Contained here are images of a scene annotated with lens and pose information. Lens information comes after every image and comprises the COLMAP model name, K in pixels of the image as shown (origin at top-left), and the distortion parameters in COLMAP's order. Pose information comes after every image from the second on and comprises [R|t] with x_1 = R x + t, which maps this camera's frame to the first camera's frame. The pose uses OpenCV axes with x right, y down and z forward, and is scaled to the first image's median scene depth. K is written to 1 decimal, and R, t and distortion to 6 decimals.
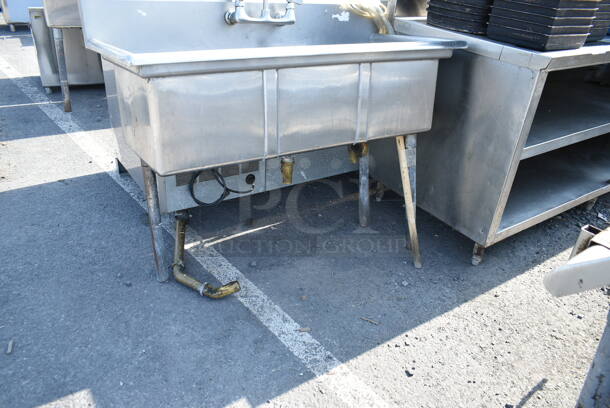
lens RADIAL K [[474.1, 0, 305.9], [0, 474.1, 203.1], [0, 0, 1]] dist [-0.016403, 0.015053]
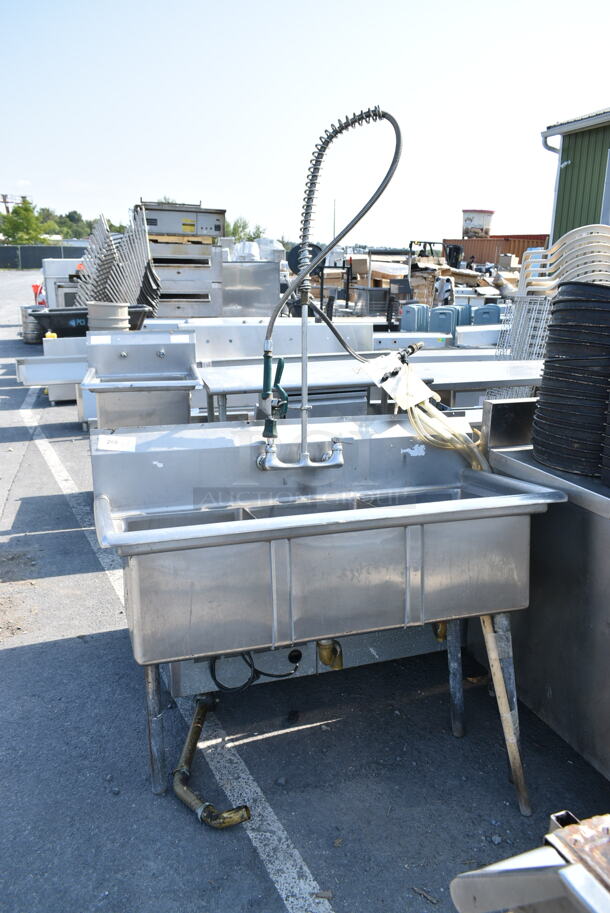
lens RADIAL K [[709.6, 0, 301.1], [0, 709.6, 460.5], [0, 0, 1]] dist [-0.016403, 0.015053]
pose [[0.963359, -0.003333, -0.268196, 0.214045], [-0.065489, 0.966736, -0.247250, -0.081460], [0.260099, 0.255755, 0.931095, -0.130721]]
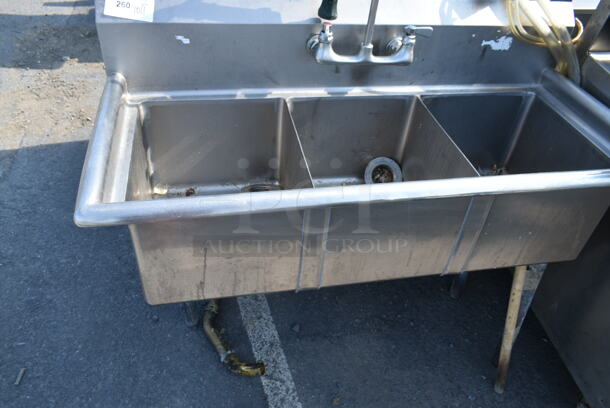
lens RADIAL K [[474.1, 0, 307.9], [0, 474.1, 204.0], [0, 0, 1]] dist [-0.016403, 0.015053]
pose [[0.930016, 0.277663, -0.240778, 0.051496], [-0.197999, 0.930477, 0.308235, -0.347159], [0.309624, -0.238990, 0.920335, 0.284107]]
